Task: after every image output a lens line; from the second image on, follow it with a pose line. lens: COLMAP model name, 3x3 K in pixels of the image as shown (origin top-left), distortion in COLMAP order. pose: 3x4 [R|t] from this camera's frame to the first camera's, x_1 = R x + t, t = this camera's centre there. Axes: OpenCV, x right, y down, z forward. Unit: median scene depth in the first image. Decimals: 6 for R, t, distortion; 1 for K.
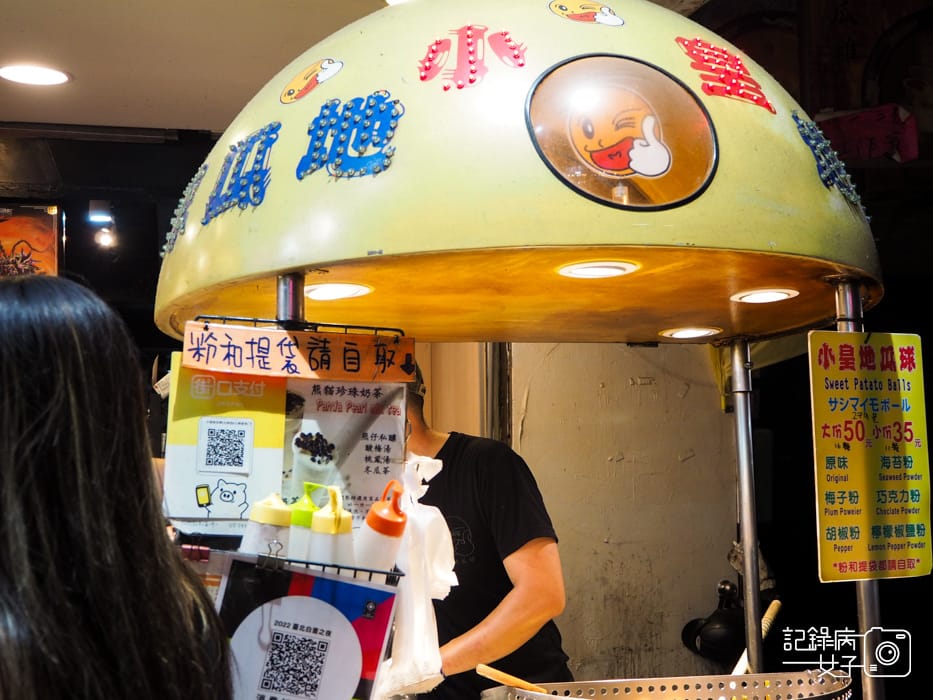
lens RADIAL K [[1156.1, 0, 464.2], [0, 1156.1, 342.5], [0, 0, 1]] dist [-0.007959, 0.000000]
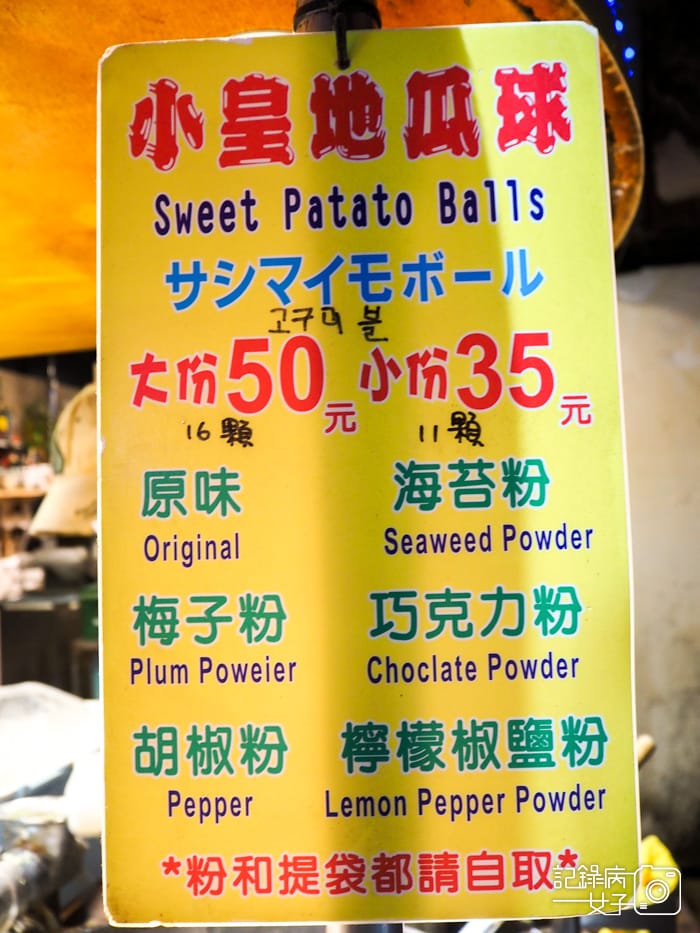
lens RADIAL K [[769.7, 0, 354.8], [0, 769.7, 467.7], [0, 0, 1]] dist [-0.042619, 0.006926]
pose [[0.912275, -0.045614, -0.407031, 0.425330], [0.064044, 0.997442, 0.031762, 0.093217], [0.404541, -0.055043, 0.912862, 0.834010]]
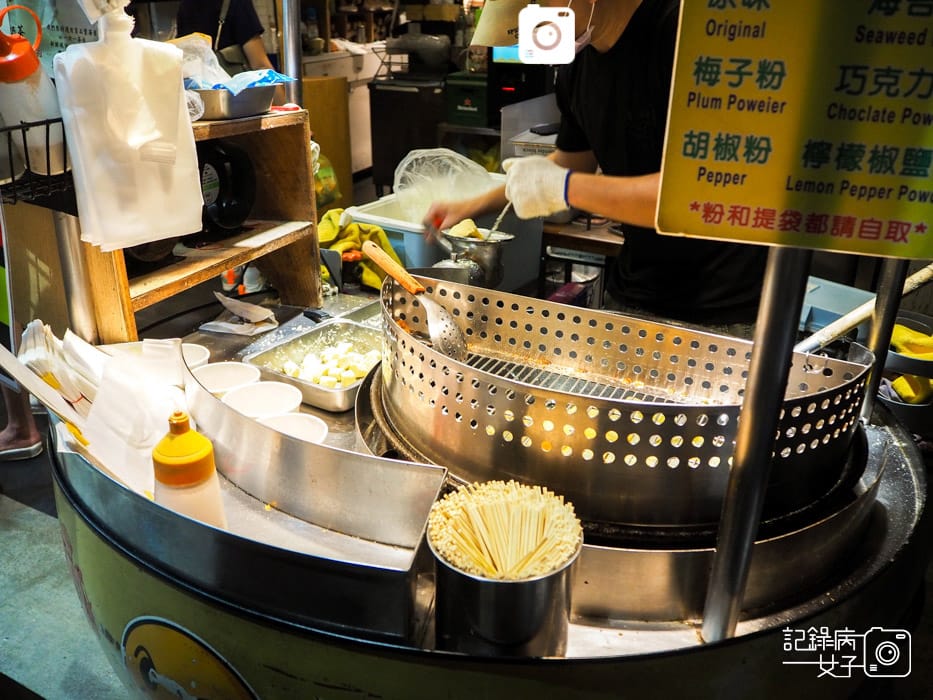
lens RADIAL K [[769.7, 0, 465.2], [0, 769.7, 343.4], [0, 0, 1]] dist [-0.042619, 0.006926]
pose [[0.765593, 0.279864, -0.579262, 0.445519], [0.034752, 0.881111, 0.471630, 0.078731], [0.642386, -0.381207, 0.664846, 0.661652]]
